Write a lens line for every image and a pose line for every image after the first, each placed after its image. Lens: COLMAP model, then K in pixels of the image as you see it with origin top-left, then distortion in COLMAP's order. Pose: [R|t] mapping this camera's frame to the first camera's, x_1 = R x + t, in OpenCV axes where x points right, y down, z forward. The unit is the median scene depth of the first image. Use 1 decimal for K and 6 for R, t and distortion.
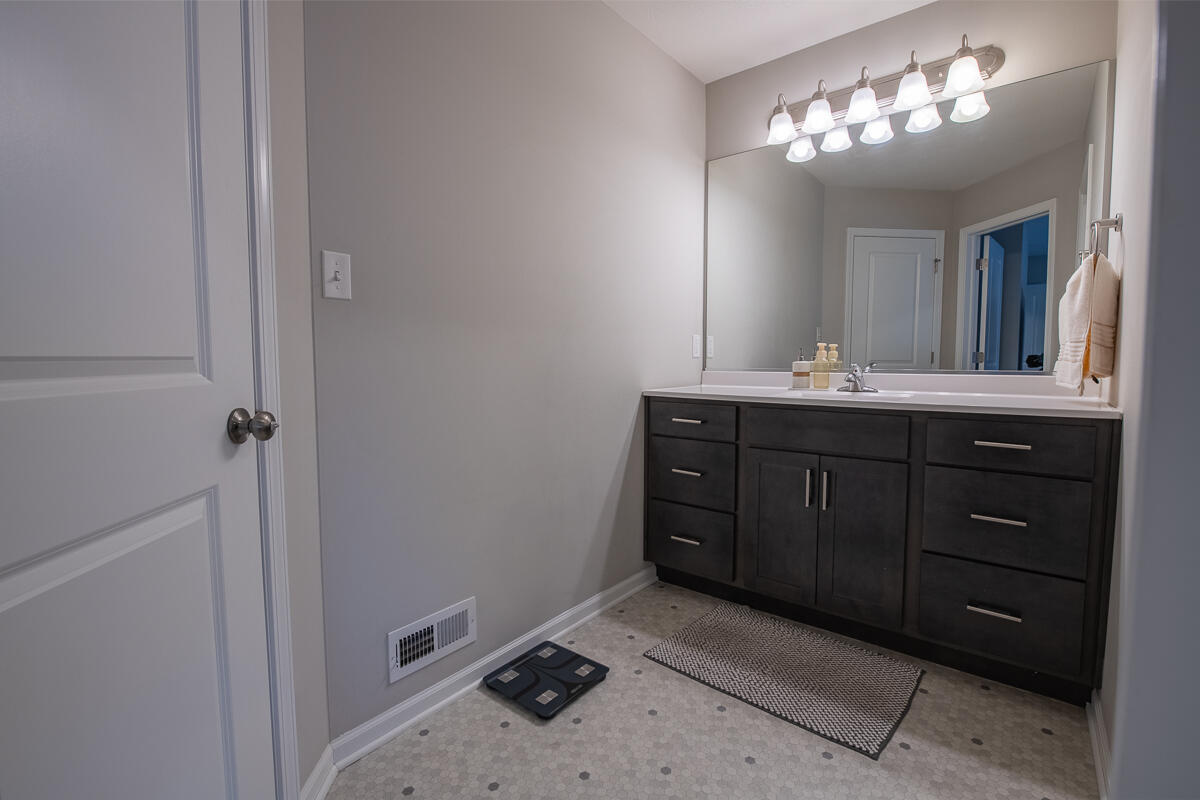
lens RADIAL K [[548.8, 0, 618.6], [0, 548.8, 393.5], [0, 0, 1]] dist [-0.011685, -0.002414]
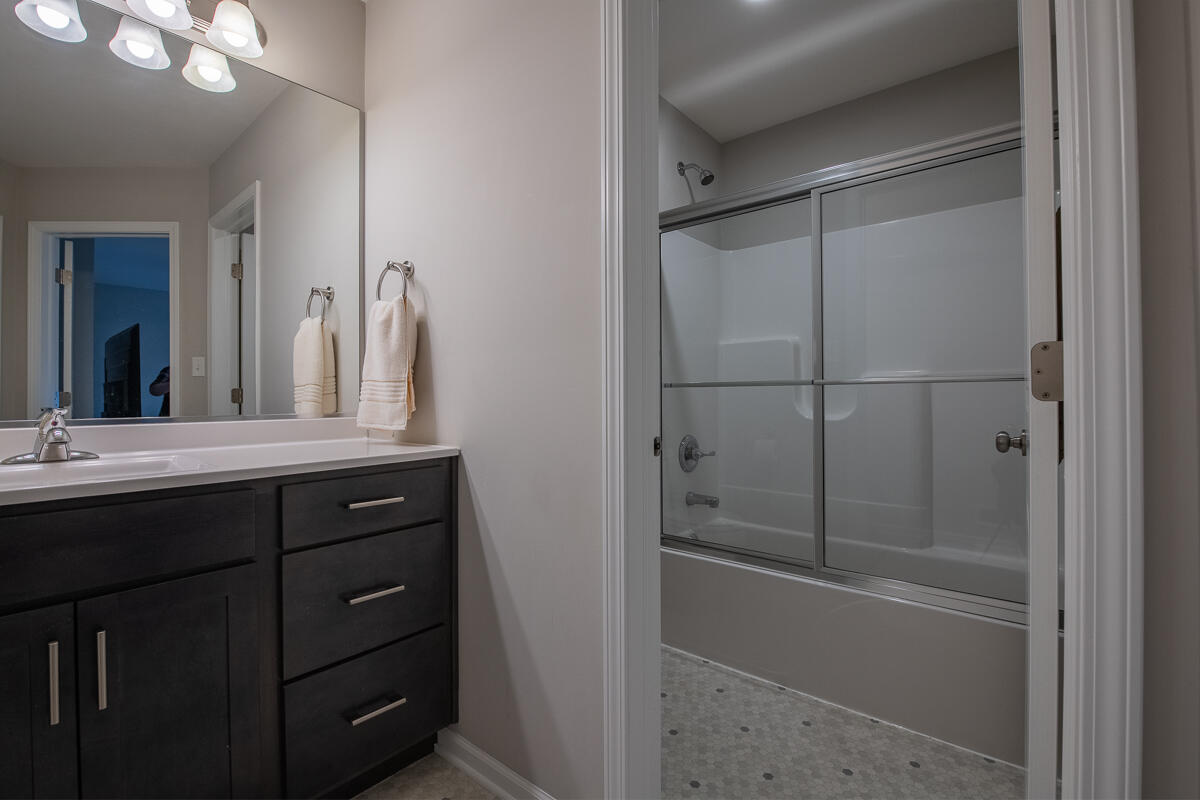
lens RADIAL K [[548.8, 0, 604.4], [0, 548.8, 396.3], [0, 0, 1]] dist [-0.011685, -0.002414]
pose [[0.038148, 0.003658, 0.999265, -0.105403], [0.072688, 0.997334, -0.006425, -0.031435], [-0.996625, 0.072879, 0.037780, 0.528284]]
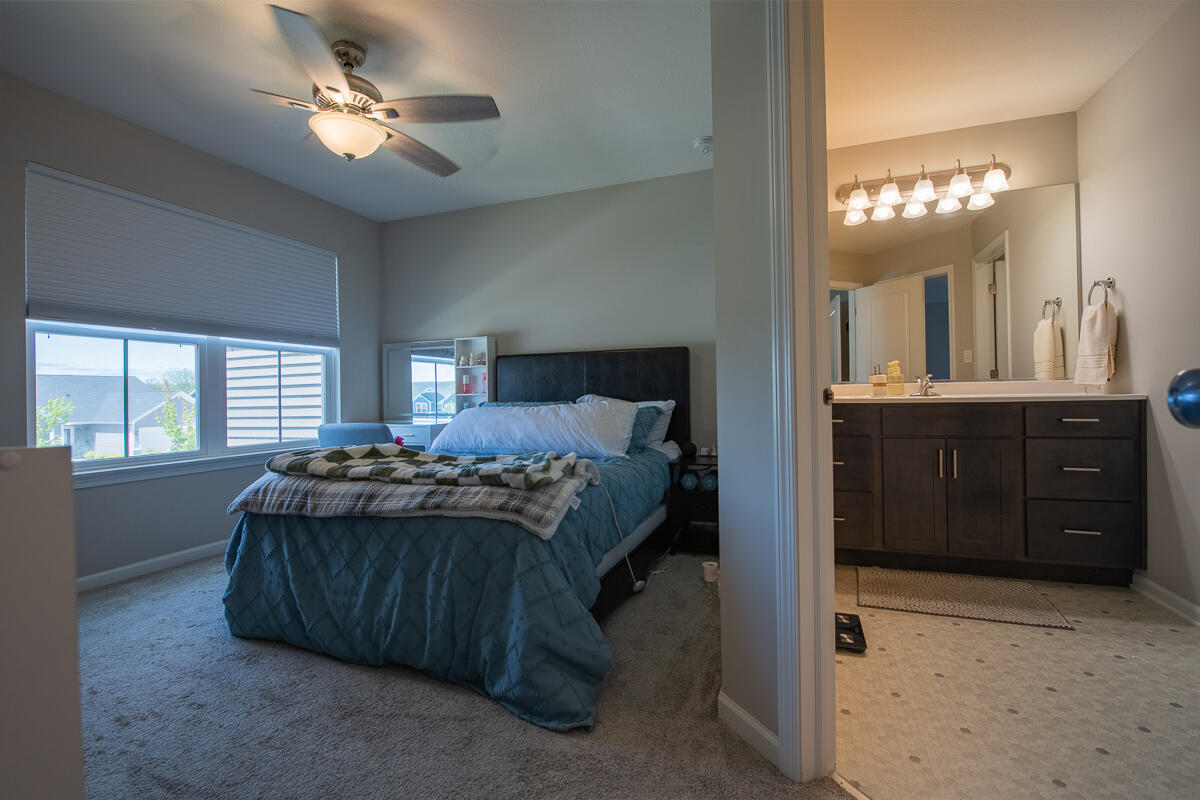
lens RADIAL K [[548.8, 0, 608.3], [0, 548.8, 393.4], [0, 0, 1]] dist [-0.011685, -0.002414]
pose [[0.943528, -0.010504, 0.331125, -0.929057], [0.035784, 0.996881, -0.070341, 0.069208], [-0.329353, 0.078217, 0.940961, -0.013446]]
